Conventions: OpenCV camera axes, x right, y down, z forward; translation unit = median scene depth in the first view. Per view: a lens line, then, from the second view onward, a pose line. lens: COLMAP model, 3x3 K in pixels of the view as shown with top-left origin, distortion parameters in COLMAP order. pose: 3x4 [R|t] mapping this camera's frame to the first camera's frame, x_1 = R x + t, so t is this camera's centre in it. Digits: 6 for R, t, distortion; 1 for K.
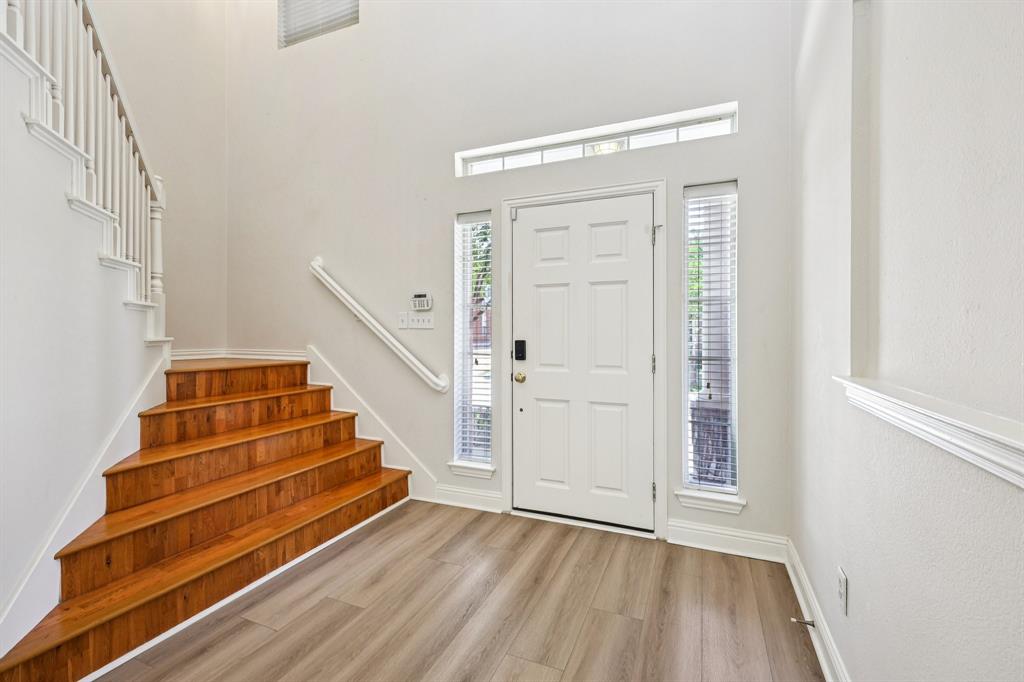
lens RADIAL K [[440.2, 0, 514.8], [0, 440.2, 335.2], [0, 0, 1]] dist [0.002023, 0.000186]
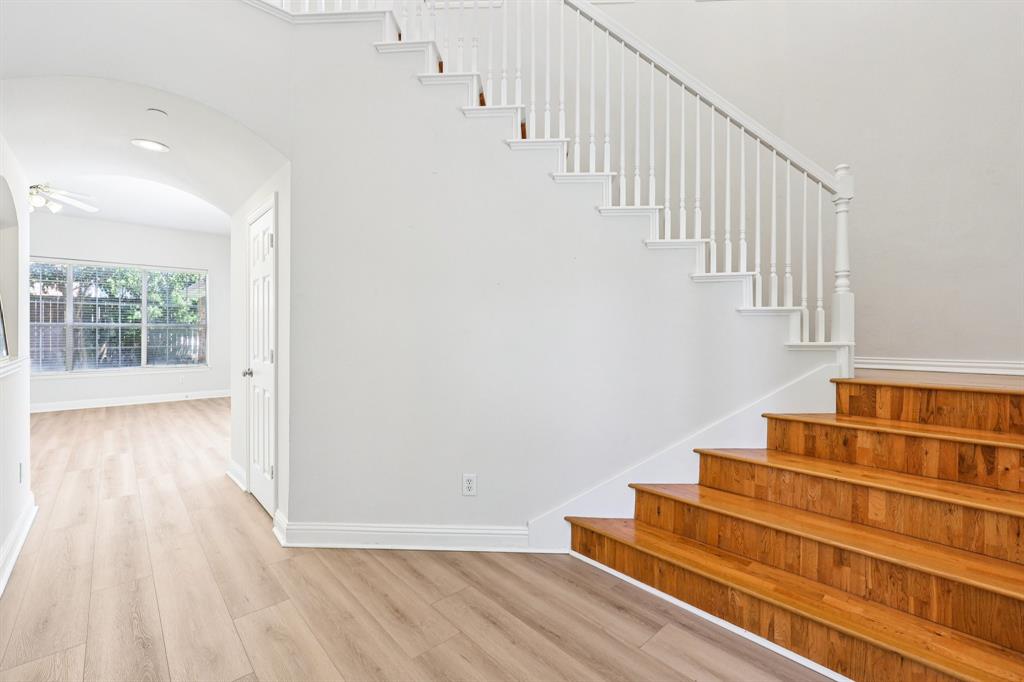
lens RADIAL K [[440.2, 0, 514.8], [0, 440.2, 335.2], [0, 0, 1]] dist [0.002023, 0.000186]
pose [[-0.410063, 0.003519, -0.912050, 0.314906], [-0.002290, 0.999985, 0.004888, -0.012360], [0.912054, 0.004093, -0.410049, 0.799659]]
